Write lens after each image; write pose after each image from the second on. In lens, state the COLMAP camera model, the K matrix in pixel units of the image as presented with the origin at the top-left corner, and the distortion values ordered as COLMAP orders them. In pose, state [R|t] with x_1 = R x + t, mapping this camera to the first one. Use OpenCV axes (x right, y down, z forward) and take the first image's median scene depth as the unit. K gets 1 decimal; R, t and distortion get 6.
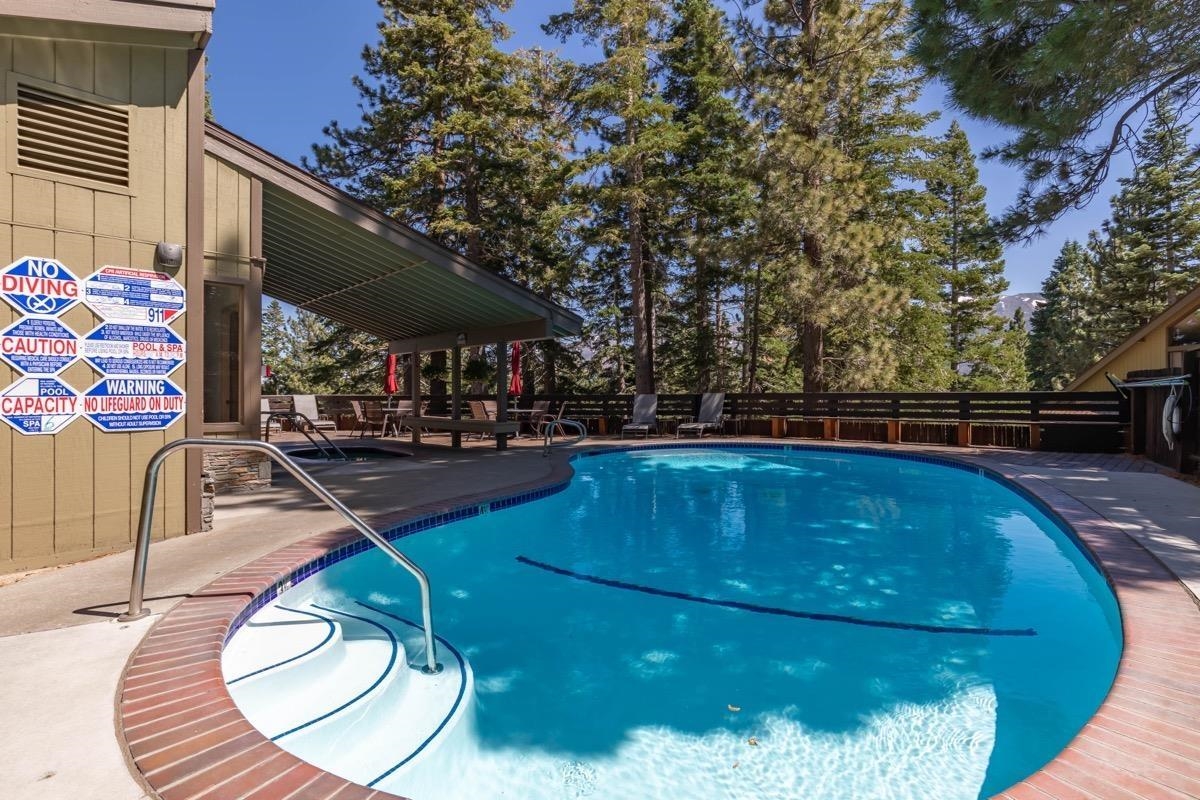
lens RADIAL K [[567.7, 0, 597.3], [0, 567.7, 398.4], [0, 0, 1]] dist [0.002670, 0.000349]
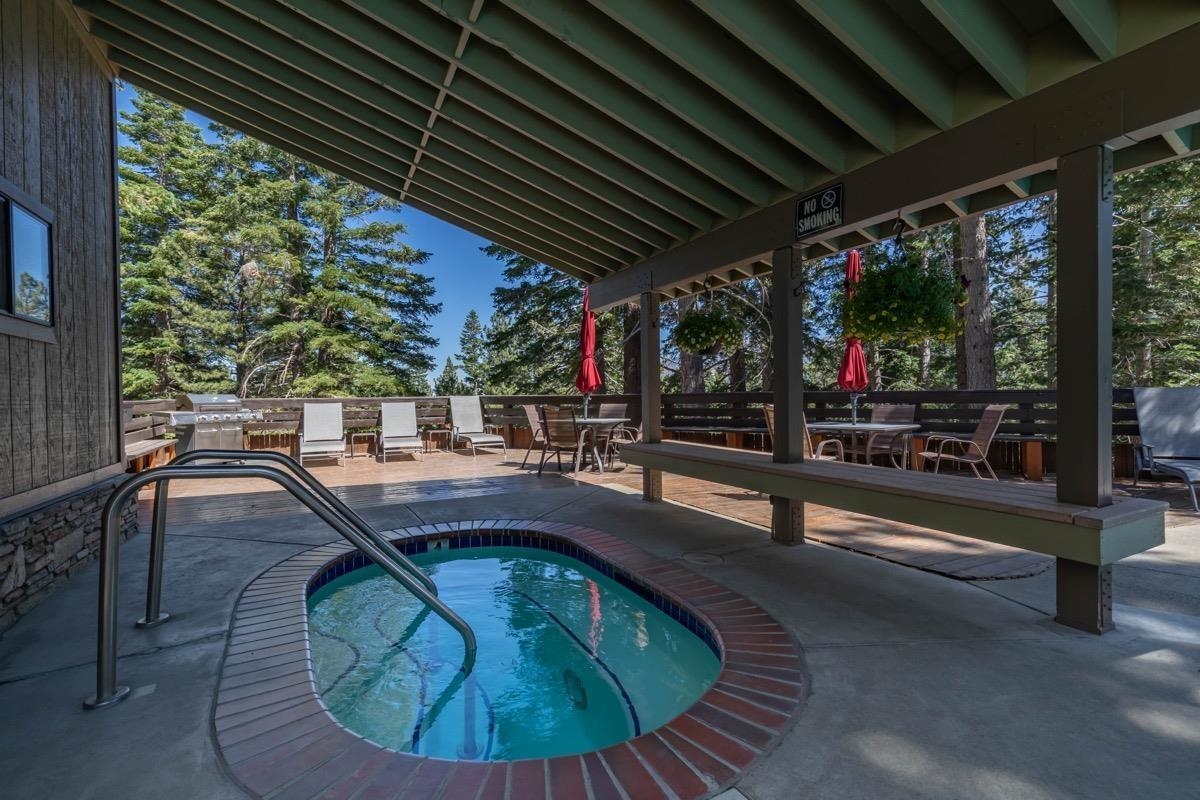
lens RADIAL K [[544.4, 0, 601.7], [0, 544.4, 401.7], [0, 0, 1]] dist [0.010512, -0.000238]
pose [[0.956668, -0.005324, -0.291131, -0.165759], [0.006771, 0.999969, 0.003964, -0.000371], [0.291101, -0.005763, 0.956675, 0.416758]]
